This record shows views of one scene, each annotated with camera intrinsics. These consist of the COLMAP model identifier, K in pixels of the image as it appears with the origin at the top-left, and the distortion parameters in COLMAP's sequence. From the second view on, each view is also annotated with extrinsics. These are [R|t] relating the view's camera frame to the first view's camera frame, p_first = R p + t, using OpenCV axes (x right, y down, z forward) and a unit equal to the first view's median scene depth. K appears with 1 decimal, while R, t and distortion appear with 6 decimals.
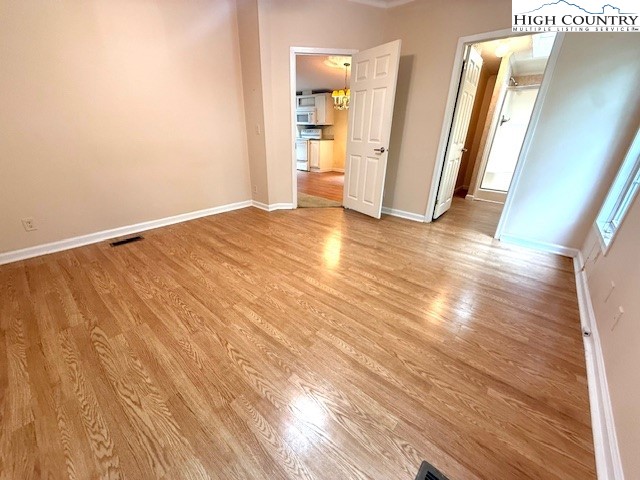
lens RADIAL K [[255.0, 0, 316.1], [0, 255.0, 239.2], [0, 0, 1]] dist [0.000903, -0.000384]
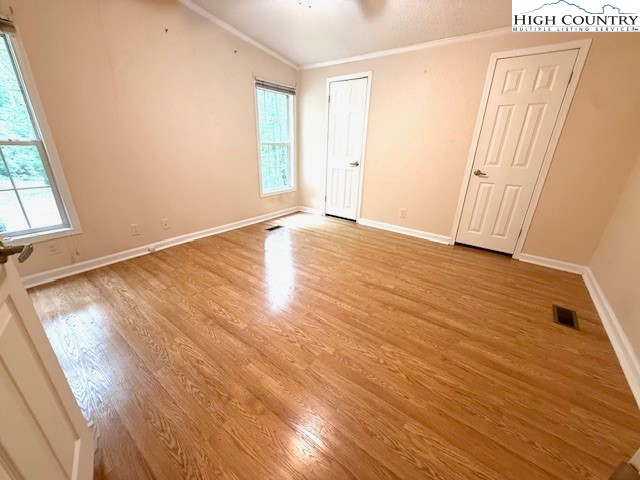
lens RADIAL K [[255.0, 0, 317.8], [0, 255.0, 237.7], [0, 0, 1]] dist [0.000903, -0.000384]
pose [[-0.997142, -0.013301, -0.074366, 0.005491], [-0.061568, 0.713534, 0.697911, -0.791138], [0.043780, 0.700495, -0.712313, 1.729626]]
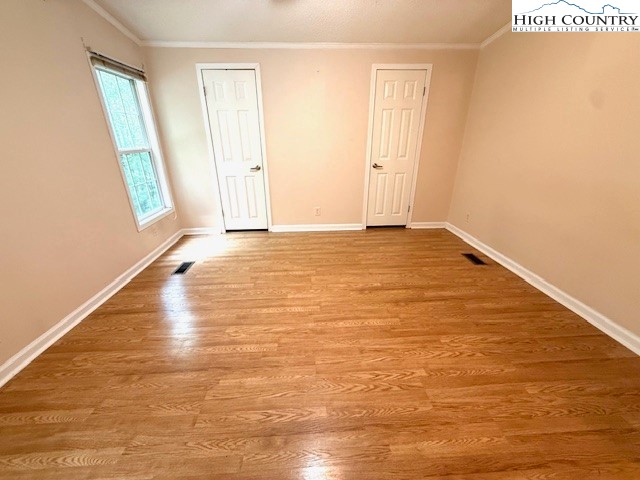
lens RADIAL K [[255.0, 0, 318.0], [0, 255.0, 237.8], [0, 0, 1]] dist [0.000903, -0.000384]
pose [[-0.715597, 0.251082, -0.651827, 0.493133], [-0.284125, 0.747852, 0.599992, -0.659874], [0.638118, 0.614553, -0.463822, 1.339412]]
